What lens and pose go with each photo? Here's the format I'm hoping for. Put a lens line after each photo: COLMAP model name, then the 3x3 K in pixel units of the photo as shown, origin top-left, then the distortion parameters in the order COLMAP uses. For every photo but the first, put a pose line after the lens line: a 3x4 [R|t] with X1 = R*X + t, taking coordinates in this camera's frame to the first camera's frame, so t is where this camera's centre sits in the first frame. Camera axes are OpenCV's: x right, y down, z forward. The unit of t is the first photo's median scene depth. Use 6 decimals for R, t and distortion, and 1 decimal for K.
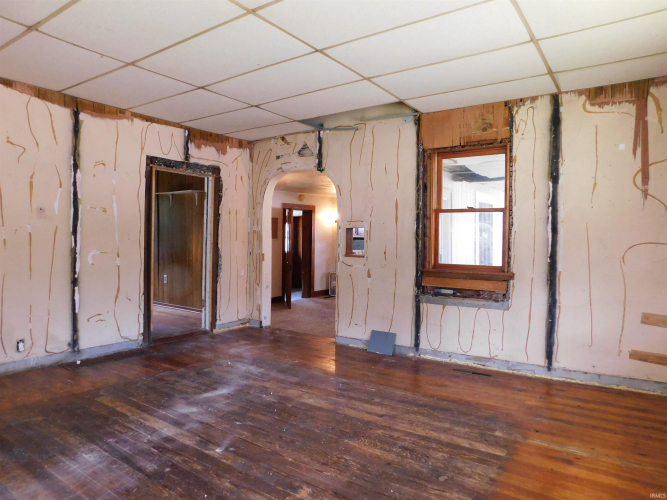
lens RADIAL K [[442.2, 0, 333.5], [0, 442.2, 250.0], [0, 0, 1]] dist [-0.067350, 0.057048]
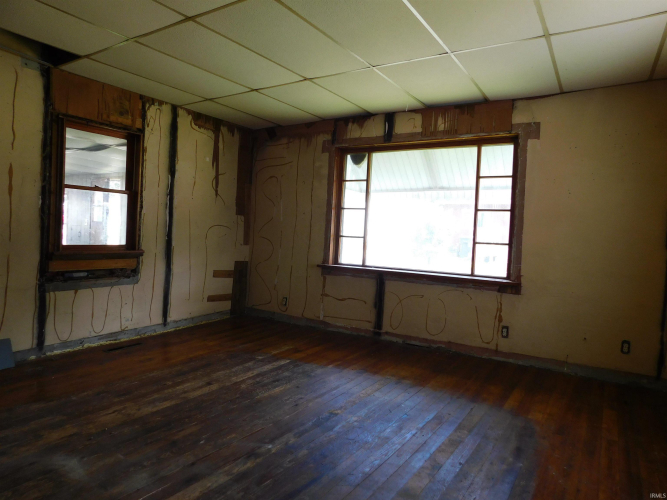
lens RADIAL K [[442.2, 0, 333.5], [0, 442.2, 250.0], [0, 0, 1]] dist [-0.067350, 0.057048]
pose [[-0.041768, -0.060060, 0.997320, -0.771391], [-0.019903, 0.998044, 0.059270, -0.025937], [-0.998929, -0.017374, -0.042882, 0.573304]]
